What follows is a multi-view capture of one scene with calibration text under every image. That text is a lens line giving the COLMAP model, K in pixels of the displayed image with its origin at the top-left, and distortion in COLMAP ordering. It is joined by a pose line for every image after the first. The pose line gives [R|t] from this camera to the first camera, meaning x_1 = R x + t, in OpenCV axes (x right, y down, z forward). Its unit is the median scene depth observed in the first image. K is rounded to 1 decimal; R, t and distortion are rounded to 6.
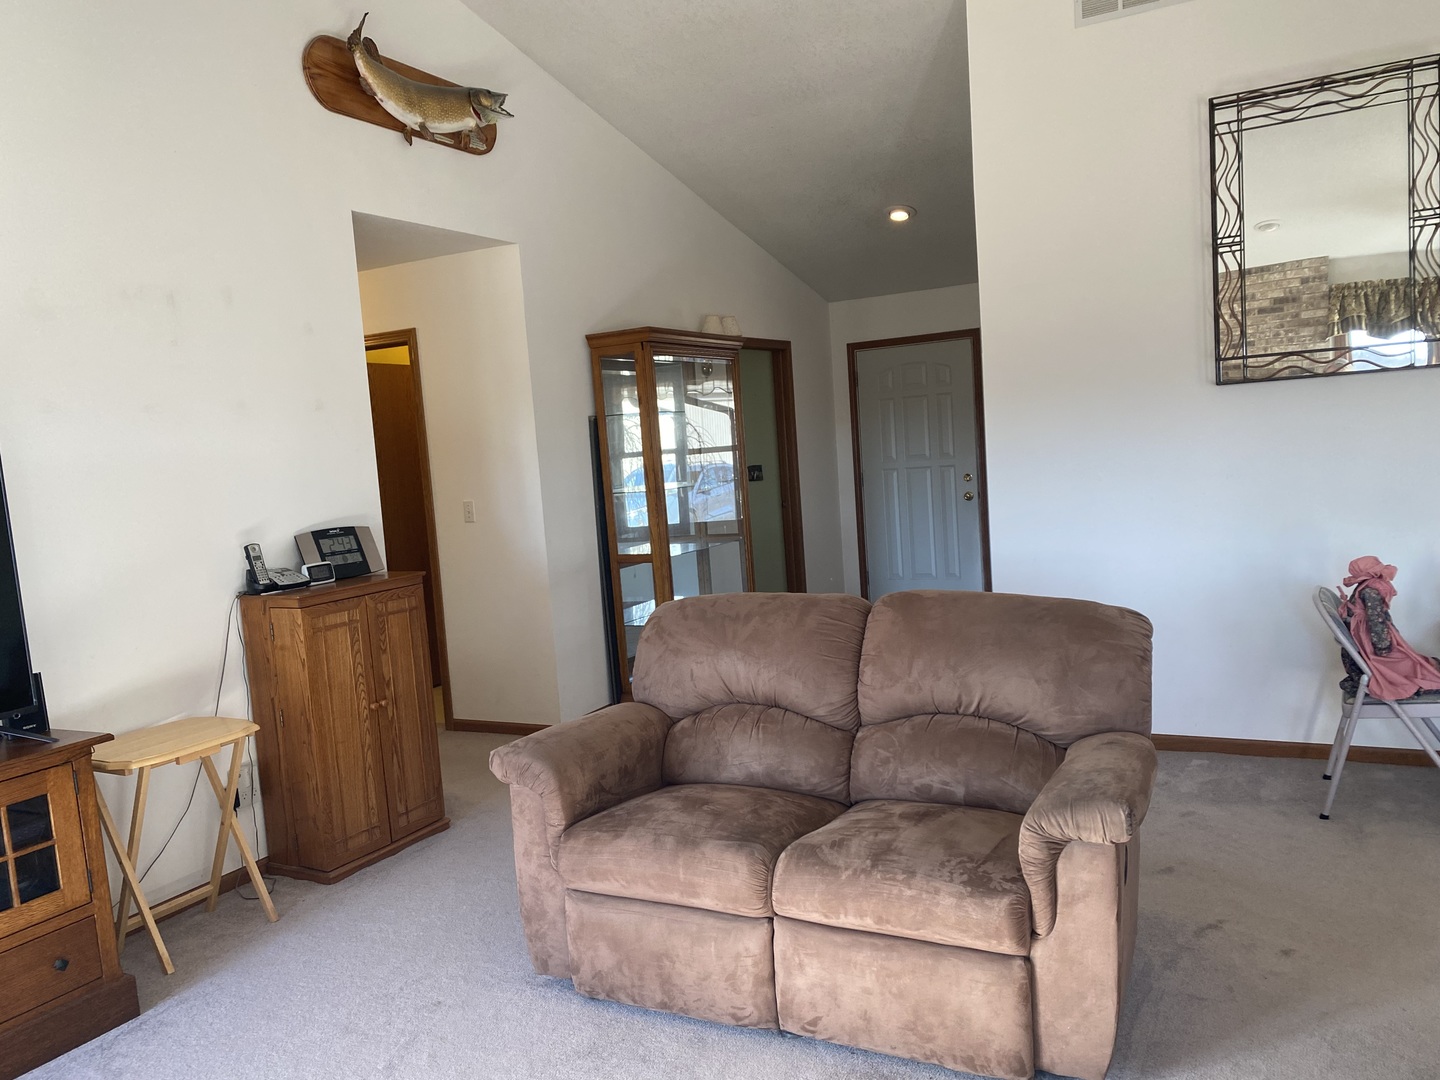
lens RADIAL K [[1097.5, 0, 720.6], [0, 1097.5, 545.3], [0, 0, 1]] dist [0.041342, -0.041270]
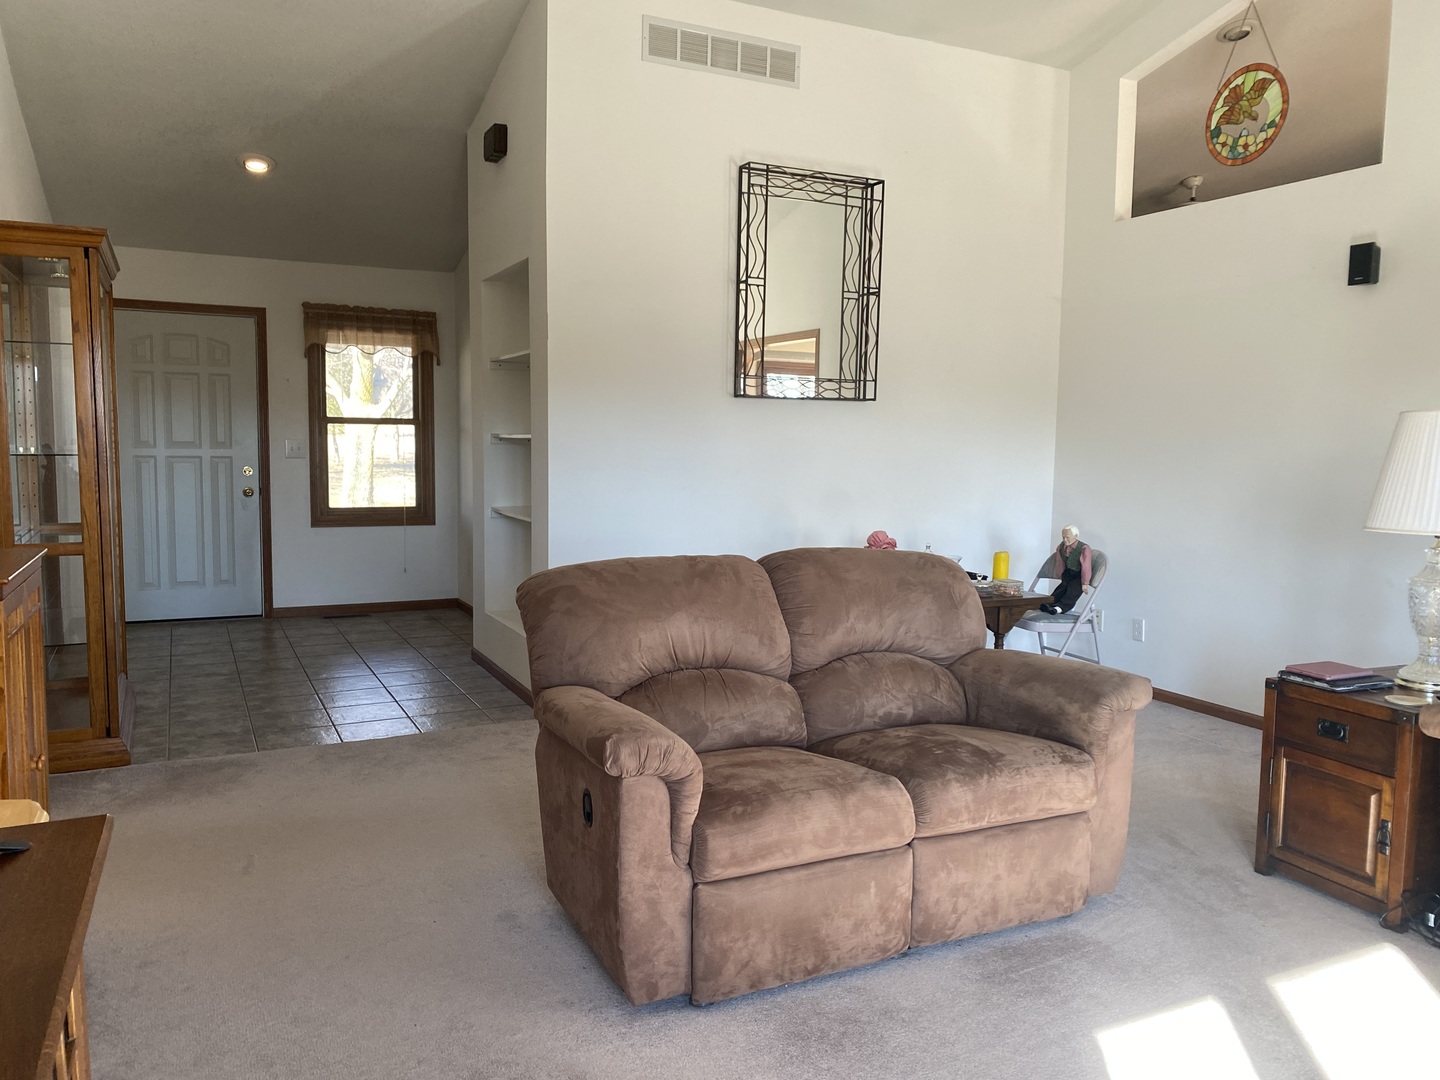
lens RADIAL K [[1097.5, 0, 720.6], [0, 1097.5, 545.3], [0, 0, 1]] dist [0.041342, -0.041270]
pose [[0.577478, -0.000237, 0.816406, -0.790489], [0.021626, 0.999654, -0.015006, 0.054840], [-0.816120, 0.026321, 0.577283, 0.452560]]
